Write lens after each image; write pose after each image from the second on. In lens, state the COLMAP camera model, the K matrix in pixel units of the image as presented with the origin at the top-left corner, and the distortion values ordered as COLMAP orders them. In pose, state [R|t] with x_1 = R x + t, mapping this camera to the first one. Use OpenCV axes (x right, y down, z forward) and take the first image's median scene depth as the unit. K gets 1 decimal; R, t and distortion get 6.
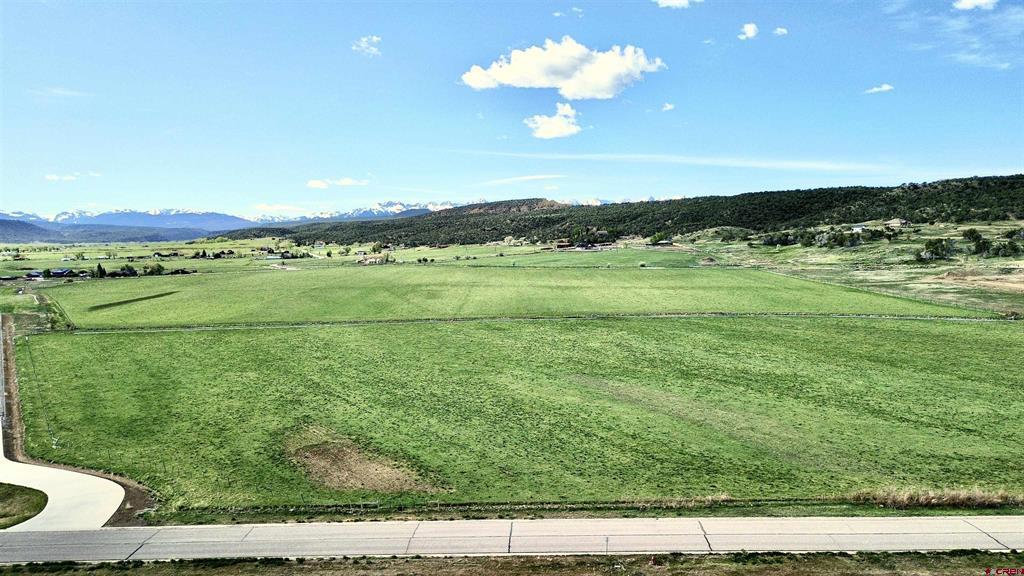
lens RADIAL K [[720.3, 0, 513.0], [0, 720.3, 284.2], [0, 0, 1]] dist [0.069641, -0.064213]
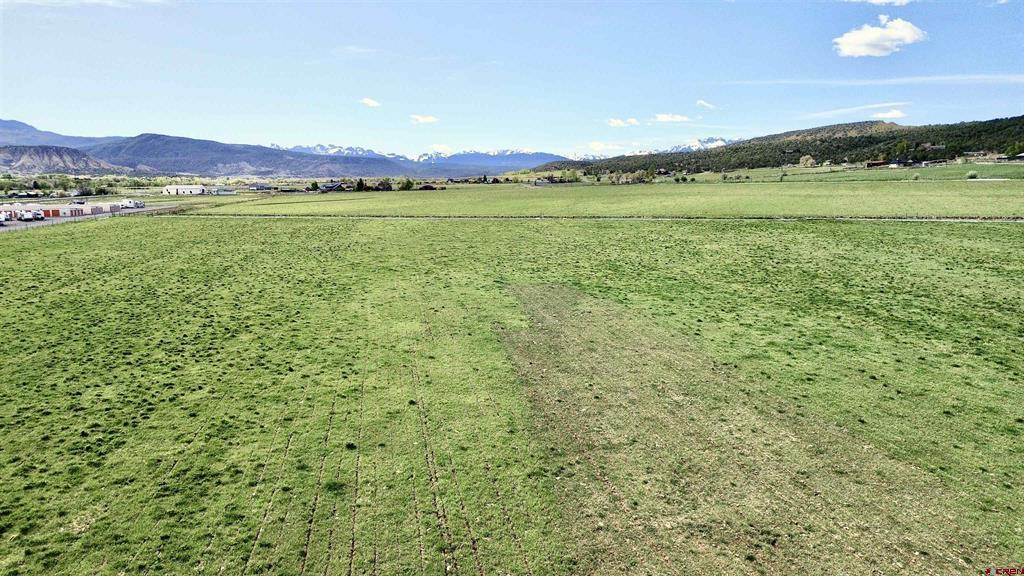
lens RADIAL K [[720.3, 0, 513.0], [0, 720.3, 284.2], [0, 0, 1]] dist [0.069641, -0.064213]
pose [[0.908661, 0.065319, -0.412395, 0.062191], [-0.030681, 0.995463, 0.090069, 0.021438], [0.416407, -0.069190, 0.906542, 0.146205]]
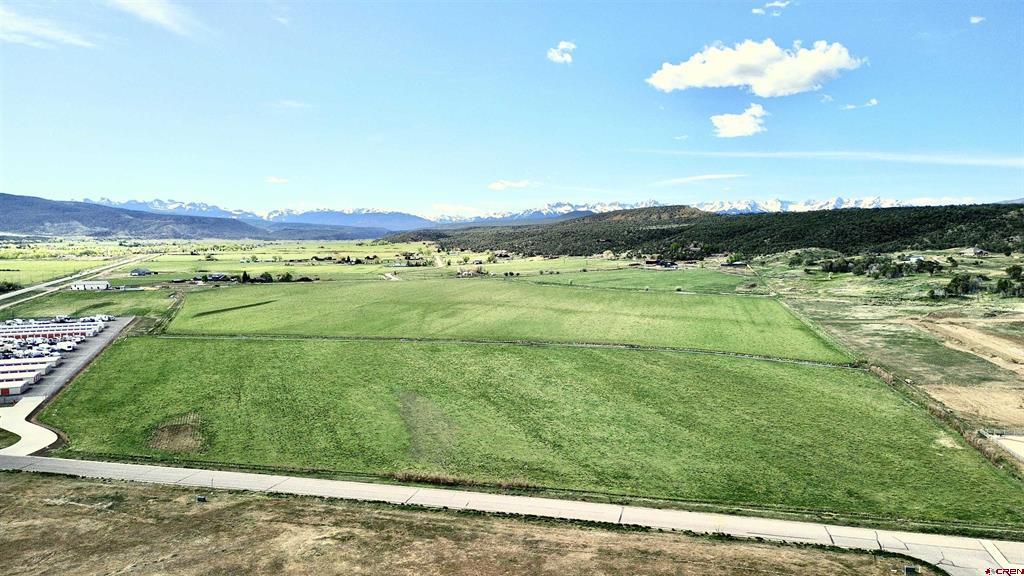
lens RADIAL K [[720.3, 0, 513.0], [0, 720.3, 284.2], [0, 0, 1]] dist [0.069641, -0.064213]
pose [[0.972670, 0.031815, -0.230001, 0.151262], [-0.031945, 0.999485, 0.003159, -0.023941], [0.229983, 0.004275, 0.973185, -0.083611]]
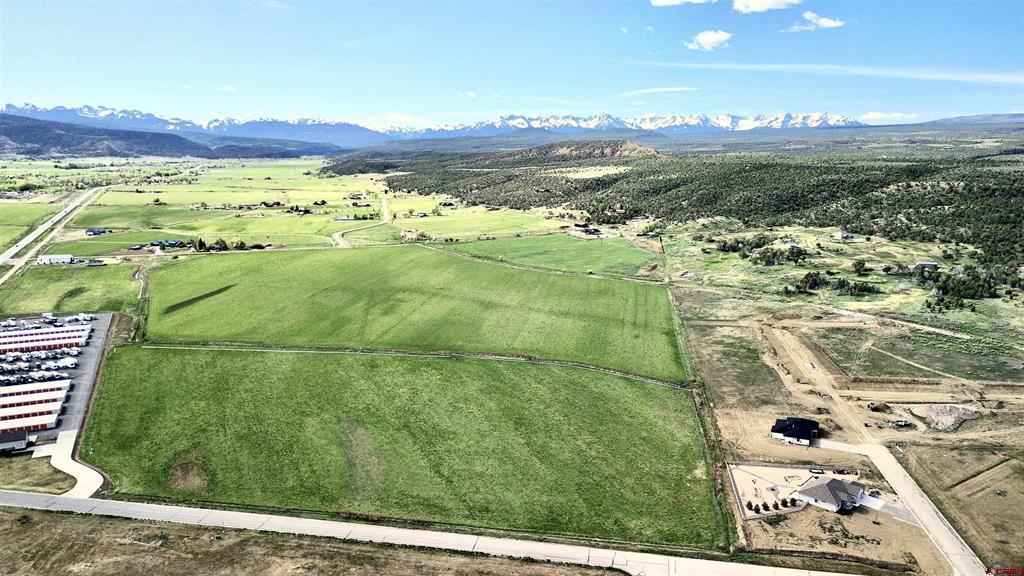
lens RADIAL K [[720.3, 0, 513.0], [0, 720.3, 284.2], [0, 0, 1]] dist [0.069641, -0.064213]
pose [[0.985435, 0.055296, -0.160810, 0.200914], [-0.036020, 0.992071, 0.120403, -0.121724], [0.166193, -0.112857, 0.979614, -0.196466]]
